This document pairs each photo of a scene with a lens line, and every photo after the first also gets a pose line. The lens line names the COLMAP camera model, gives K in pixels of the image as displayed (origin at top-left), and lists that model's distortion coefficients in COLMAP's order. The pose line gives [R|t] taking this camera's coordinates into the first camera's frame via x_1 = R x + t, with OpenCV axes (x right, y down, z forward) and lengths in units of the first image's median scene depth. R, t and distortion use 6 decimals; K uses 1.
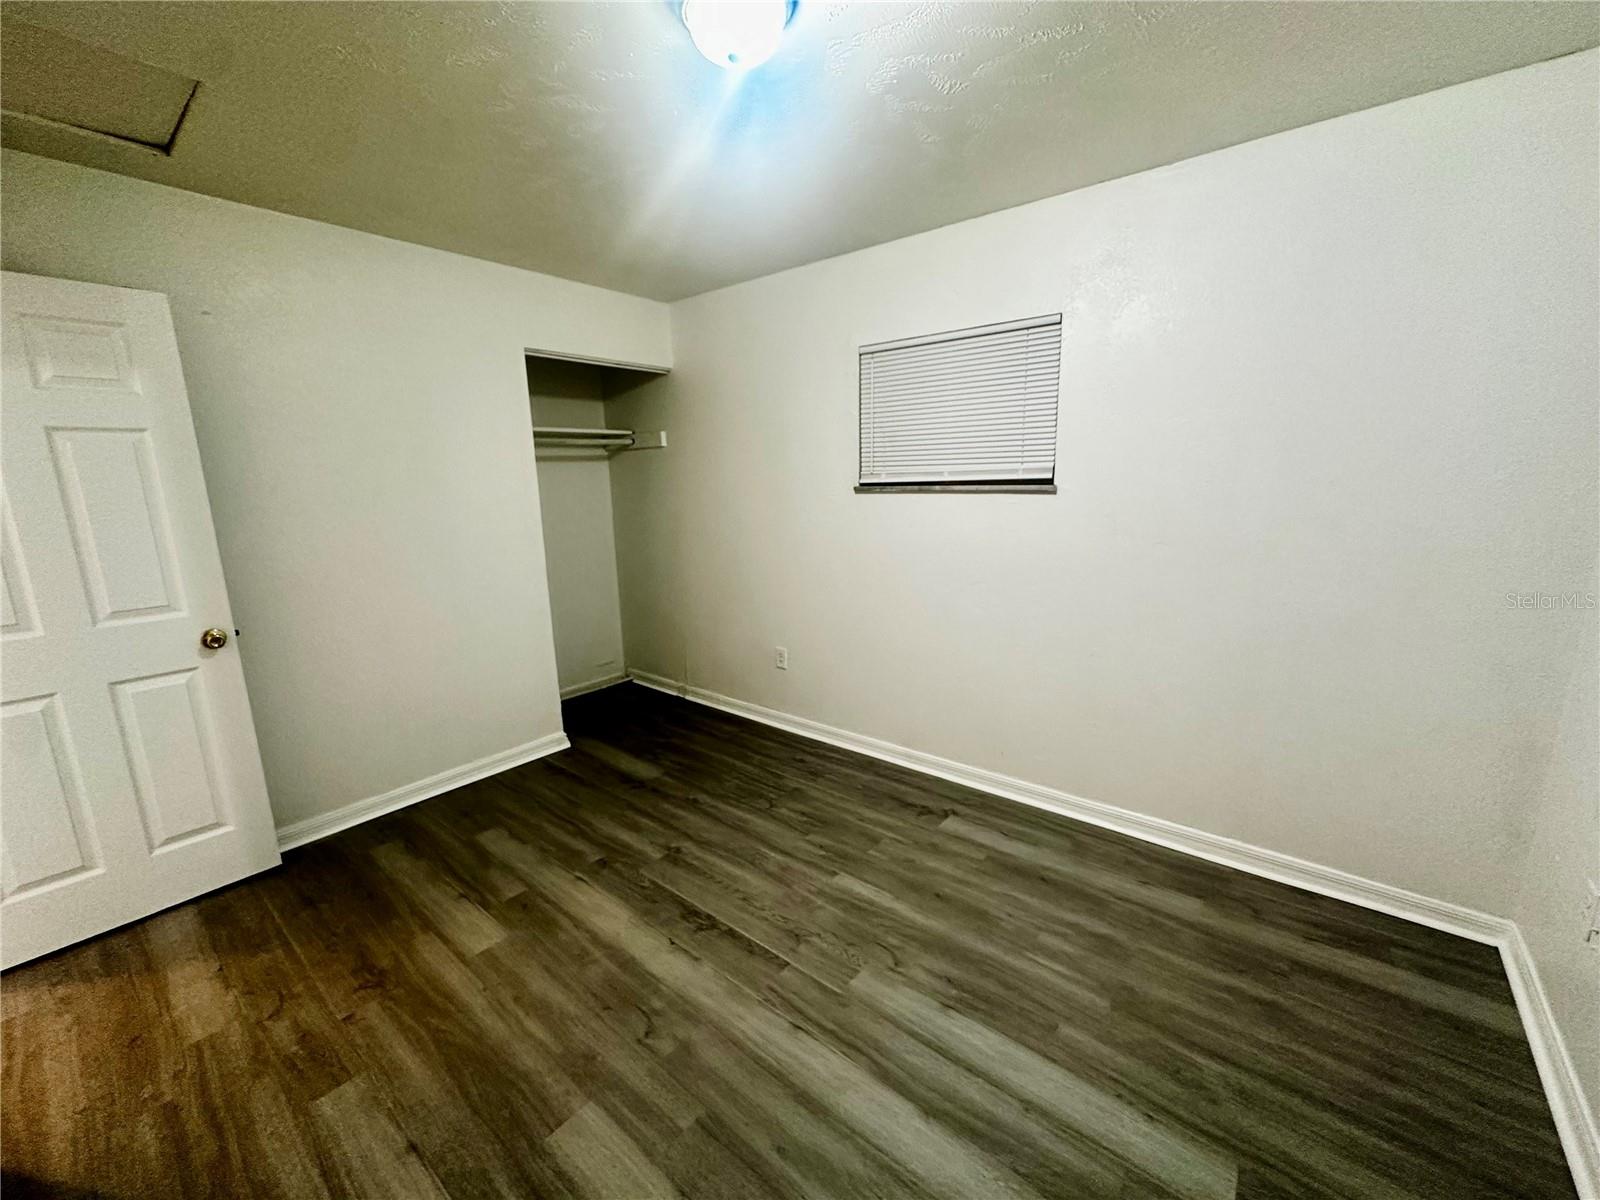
lens RADIAL K [[645.8, 0, 796.7], [0, 645.8, 599.6], [0, 0, 1]] dist [-0.007896, 0.001515]
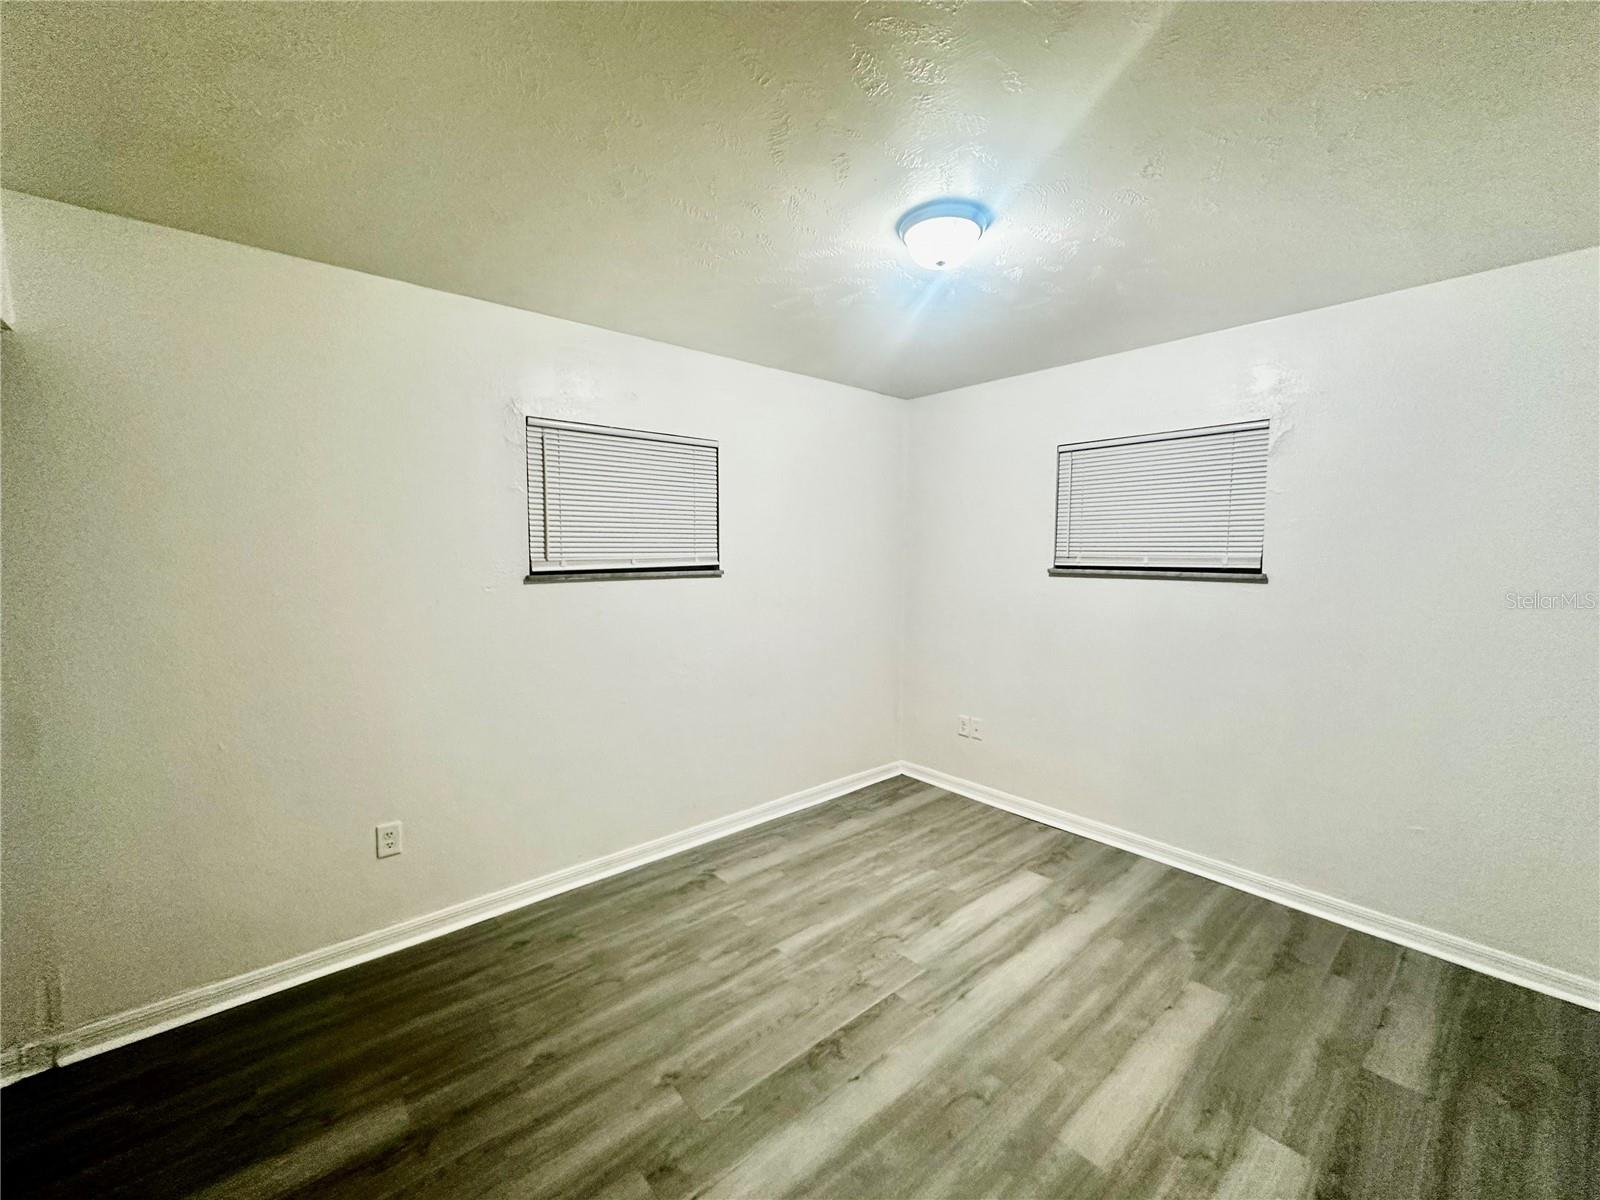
lens RADIAL K [[645.8, 0, 796.6], [0, 645.8, 603.3], [0, 0, 1]] dist [-0.007896, 0.001515]
pose [[0.163737, -0.060434, 0.984651, -1.010385], [0.187529, 0.981829, 0.029076, -0.148188], [-0.968516, 0.179890, 0.172095, 0.784966]]
